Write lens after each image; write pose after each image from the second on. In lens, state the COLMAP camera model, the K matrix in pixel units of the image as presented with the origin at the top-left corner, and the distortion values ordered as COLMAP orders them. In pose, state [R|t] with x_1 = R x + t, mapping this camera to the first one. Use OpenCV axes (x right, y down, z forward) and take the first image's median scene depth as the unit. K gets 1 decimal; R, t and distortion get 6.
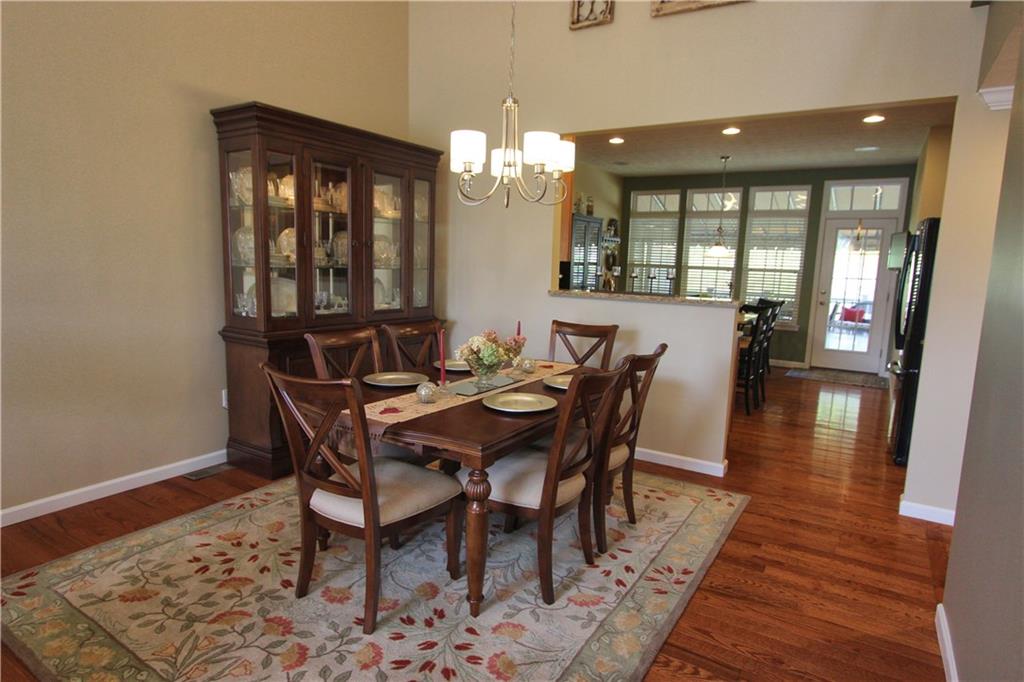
lens RADIAL K [[587.9, 0, 514.1], [0, 587.9, 349.0], [0, 0, 1]] dist [-0.029270, -0.000595]
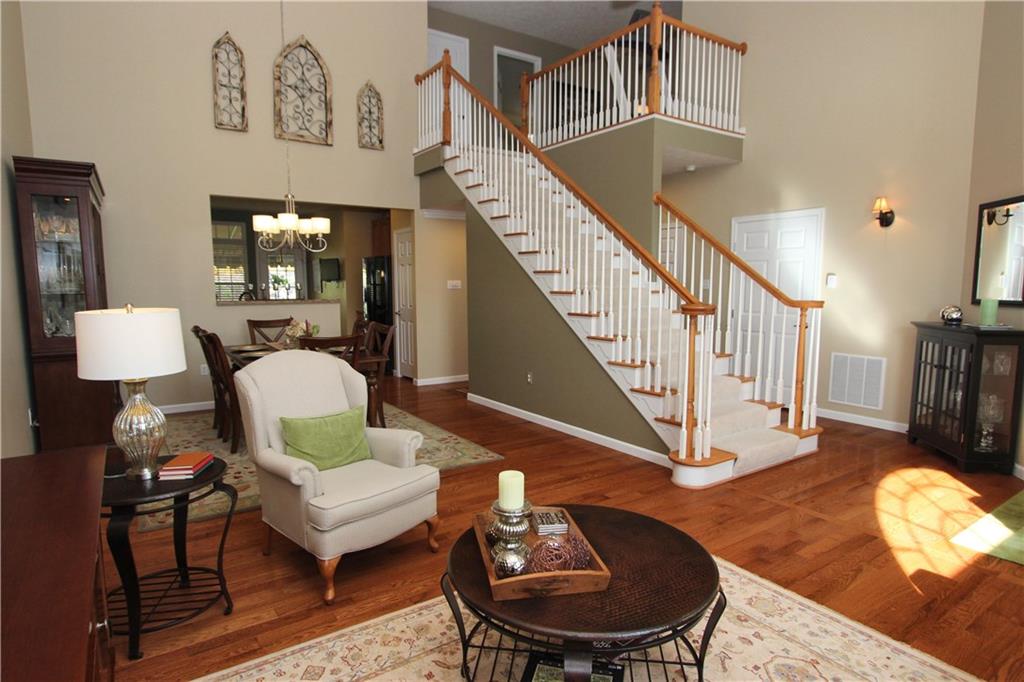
lens RADIAL K [[569.9, 0, 511.8], [0, 569.9, 344.7], [0, 0, 1]] dist [-0.005295, 0.000698]
pose [[0.410769, -0.138660, 0.901134, -1.356552], [0.150727, 0.985096, 0.082872, -0.004985], [-0.899194, 0.101784, 0.425546, -0.352054]]
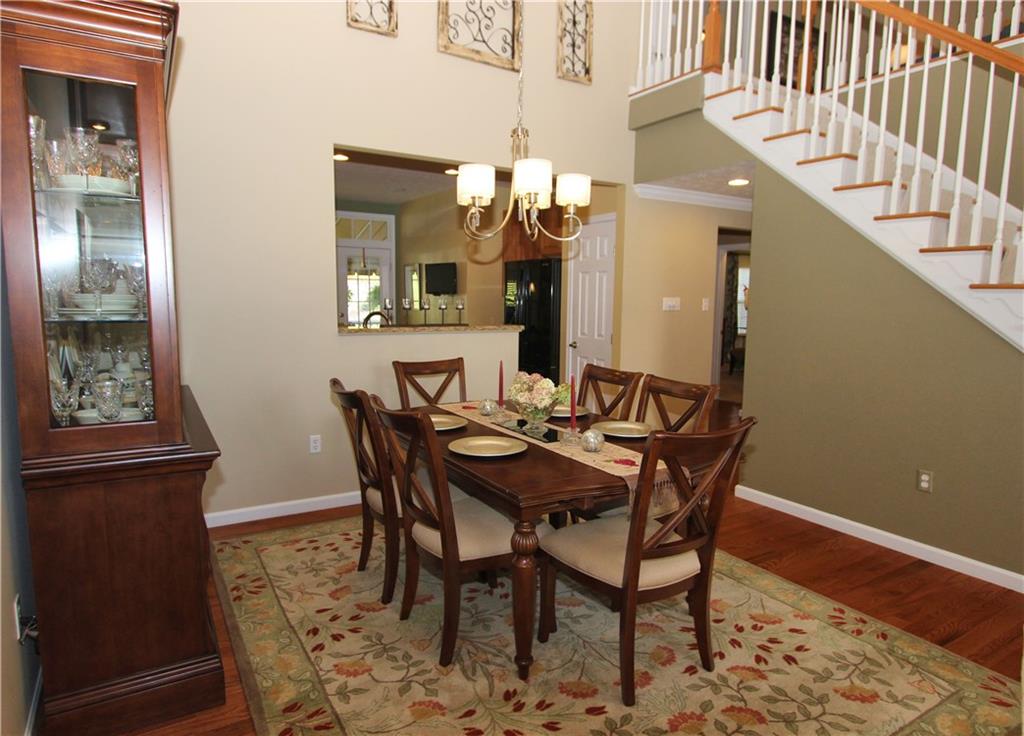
lens RADIAL K [[621.9, 0, 530.1], [0, 621.9, 370.5], [0, 0, 1]] dist [-0.005756, 0.002805]
pose [[0.436089, -0.139554, 0.889017, -0.920134], [0.135845, 0.986790, 0.088266, -0.124406], [-0.889591, 0.082277, 0.449286, 0.531550]]
